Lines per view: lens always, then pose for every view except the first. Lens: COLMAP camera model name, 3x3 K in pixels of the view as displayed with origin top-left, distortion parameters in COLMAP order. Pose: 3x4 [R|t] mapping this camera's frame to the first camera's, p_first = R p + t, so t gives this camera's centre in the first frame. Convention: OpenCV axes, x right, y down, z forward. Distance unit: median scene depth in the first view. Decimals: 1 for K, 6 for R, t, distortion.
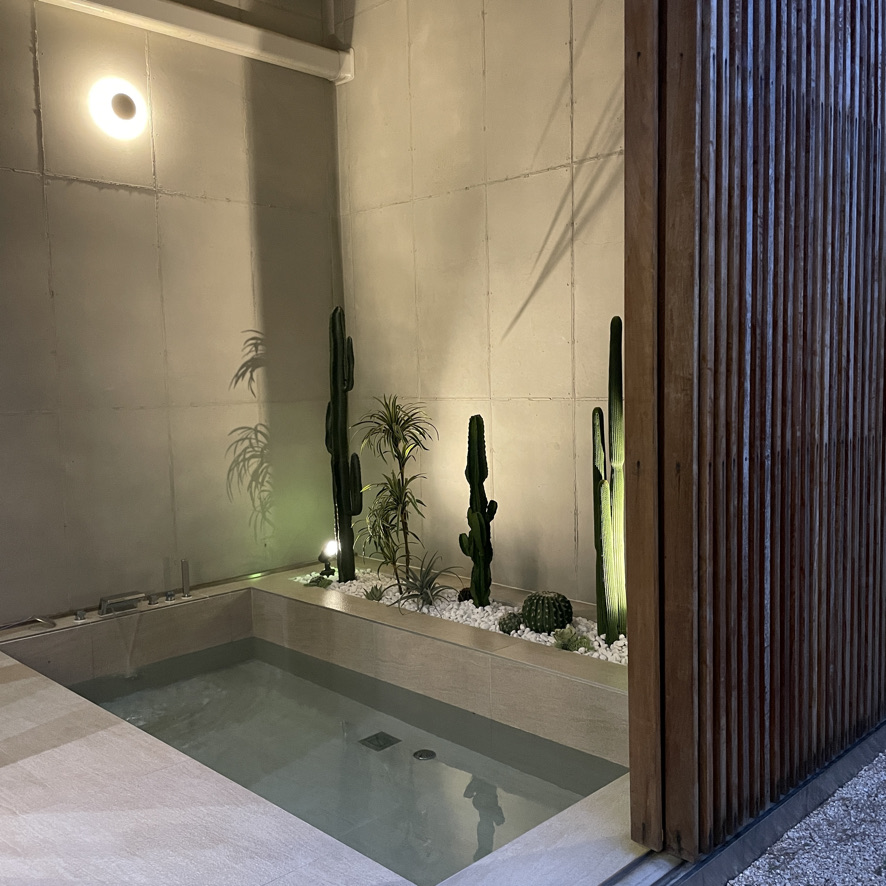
lens RADIAL K [[883.5, 0, 463.6], [0, 883.5, 446.2], [0, 0, 1]] dist [0.101778, -0.135045]
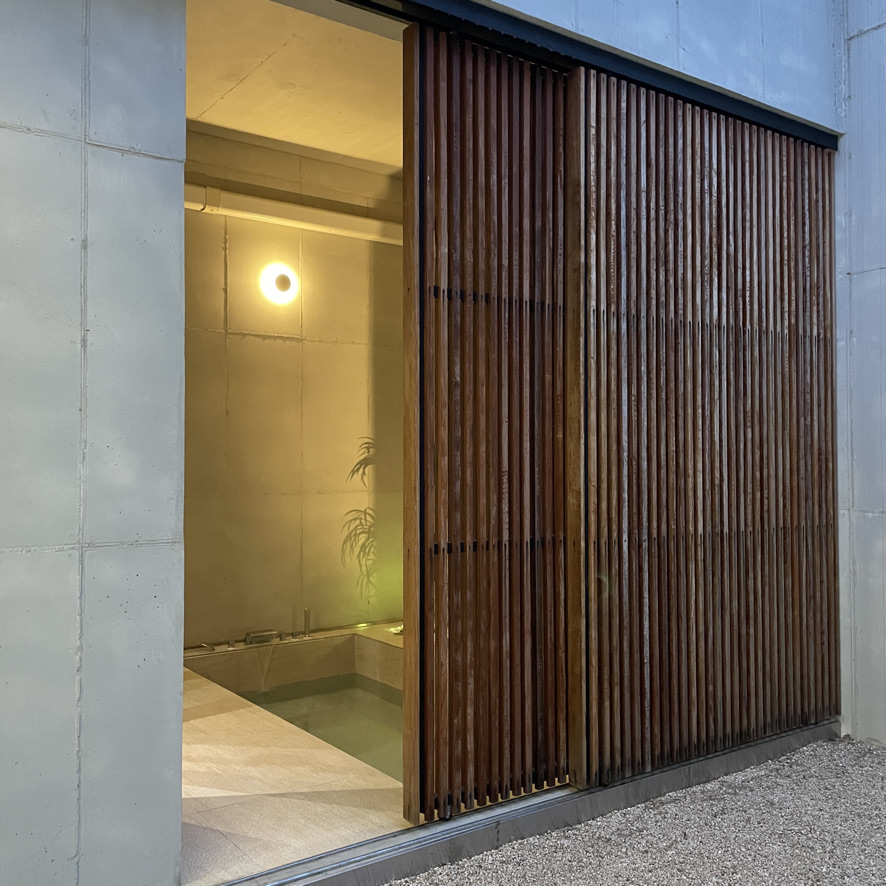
lens RADIAL K [[883.5, 0, 463.6], [0, 883.5, 446.2], [0, 0, 1]] dist [0.101778, -0.135045]
pose [[0.987313, 0.019307, -0.157607, 0.236450], [-0.034372, 0.995032, -0.093431, 0.003379], [0.155020, 0.097663, 0.983072, -0.565367]]
